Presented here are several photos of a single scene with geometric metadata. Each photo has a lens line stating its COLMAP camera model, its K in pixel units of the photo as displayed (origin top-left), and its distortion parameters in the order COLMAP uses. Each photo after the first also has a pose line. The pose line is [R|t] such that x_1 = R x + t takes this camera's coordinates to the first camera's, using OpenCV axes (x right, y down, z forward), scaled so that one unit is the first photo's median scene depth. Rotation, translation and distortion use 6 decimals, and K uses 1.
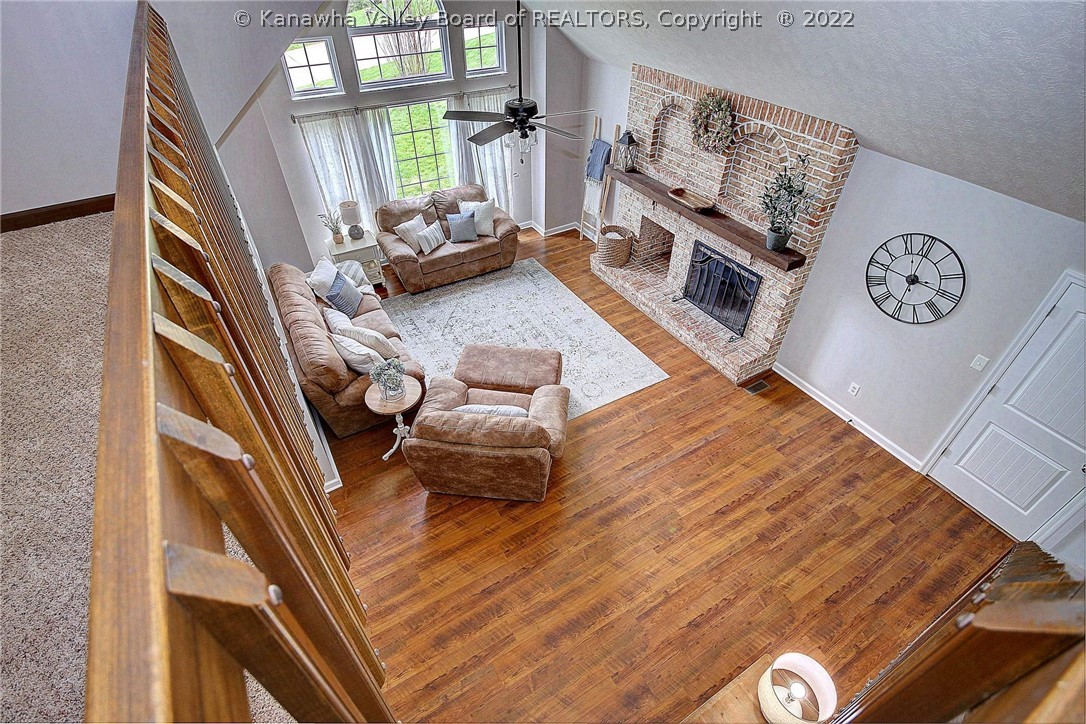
lens RADIAL K [[525.2, 0, 542.6], [0, 525.2, 360.7], [0, 0, 1]] dist [0.019787, -0.015679]
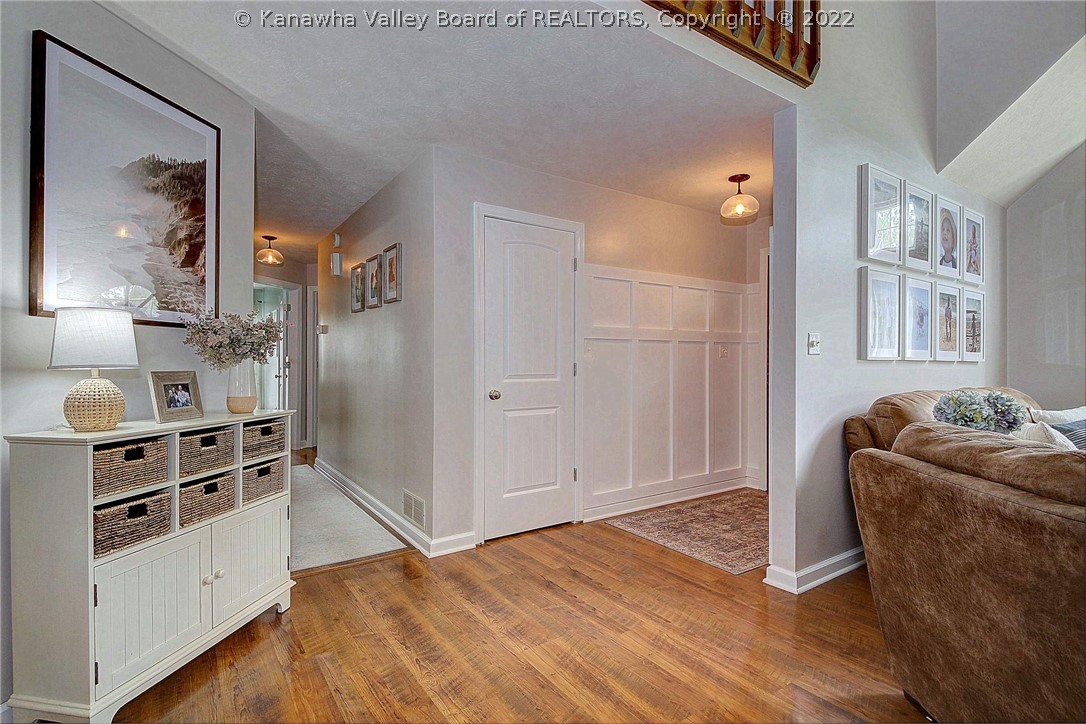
lens RADIAL K [[525.2, 0, 540.1], [0, 525.2, 359.5], [0, 0, 1]] dist [0.019787, -0.015679]
pose [[0.066196, -0.001374, -0.997806, 0.110587], [-0.661145, 0.748914, -0.044893, 0.187204], [0.747332, 0.662666, 0.048667, 0.449722]]
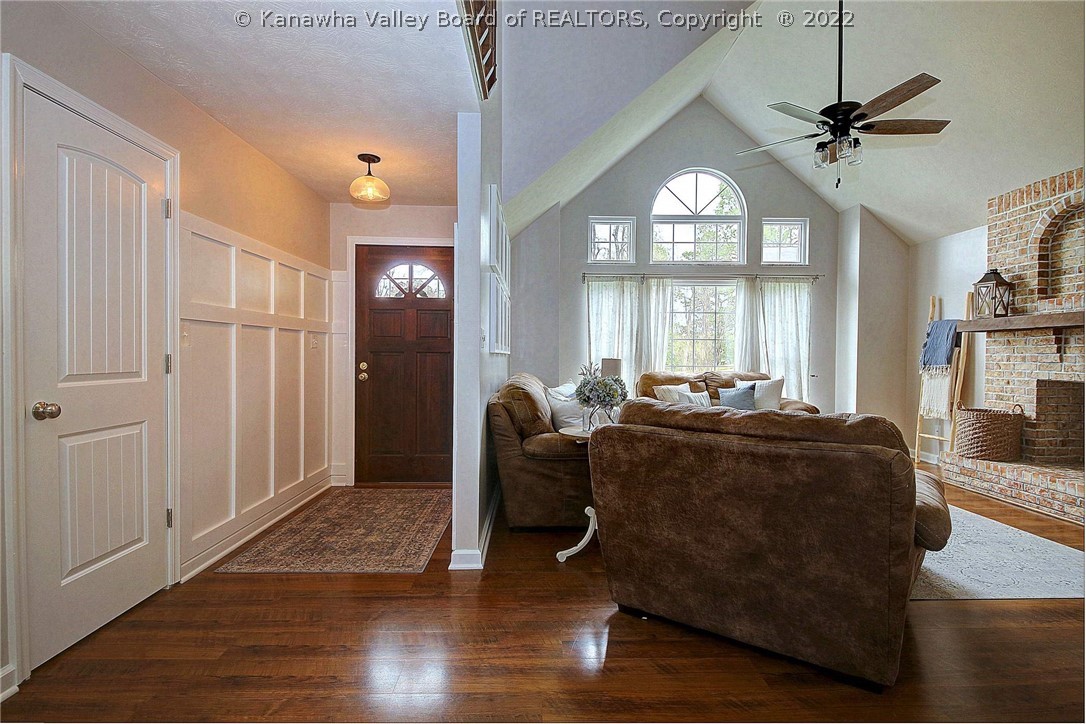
lens RADIAL K [[525.2, 0, 543.2], [0, 525.2, 361.0], [0, 0, 1]] dist [0.019787, -0.015679]
pose [[0.874410, 0.013736, -0.484993, -0.025710], [-0.327327, 0.754552, -0.568778, 0.274974], [0.358140, 0.656096, 0.664284, 0.350494]]
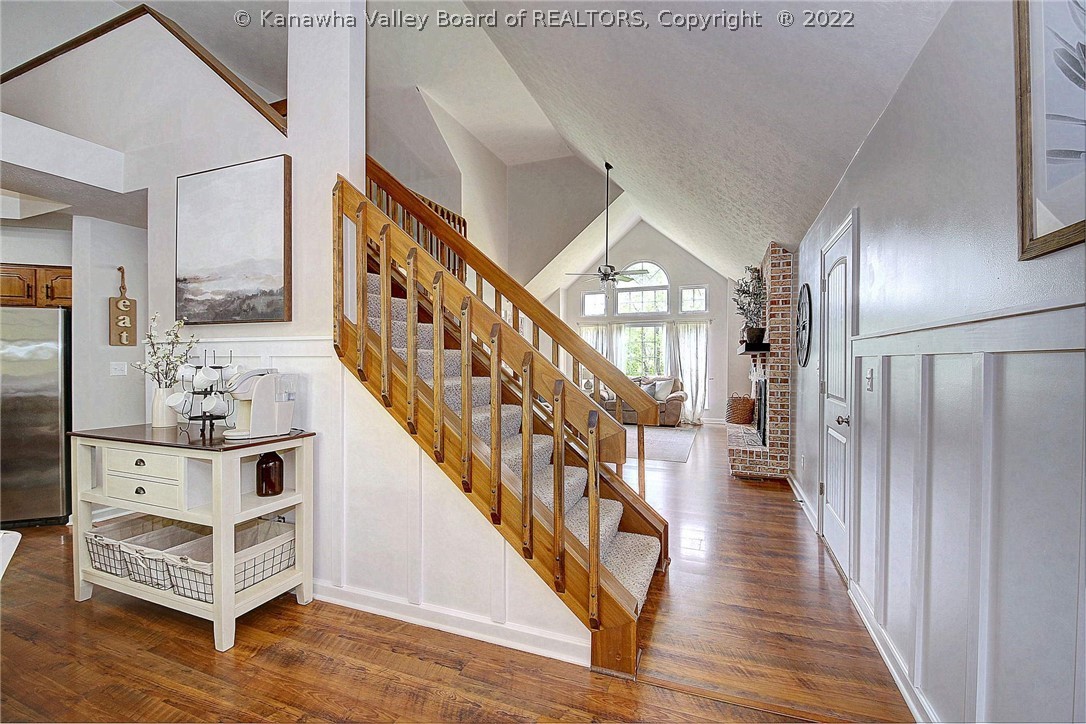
lens RADIAL K [[469.9, 0, 539.4], [0, 469.9, 364.2], [0, 0, 1]] dist [0.000415, 0.000002]
pose [[0.609922, 0.006518, -0.792435, 0.768993], [-0.525234, 0.752106, -0.398077, 0.395435], [0.593401, 0.659010, 0.462150, 0.183802]]
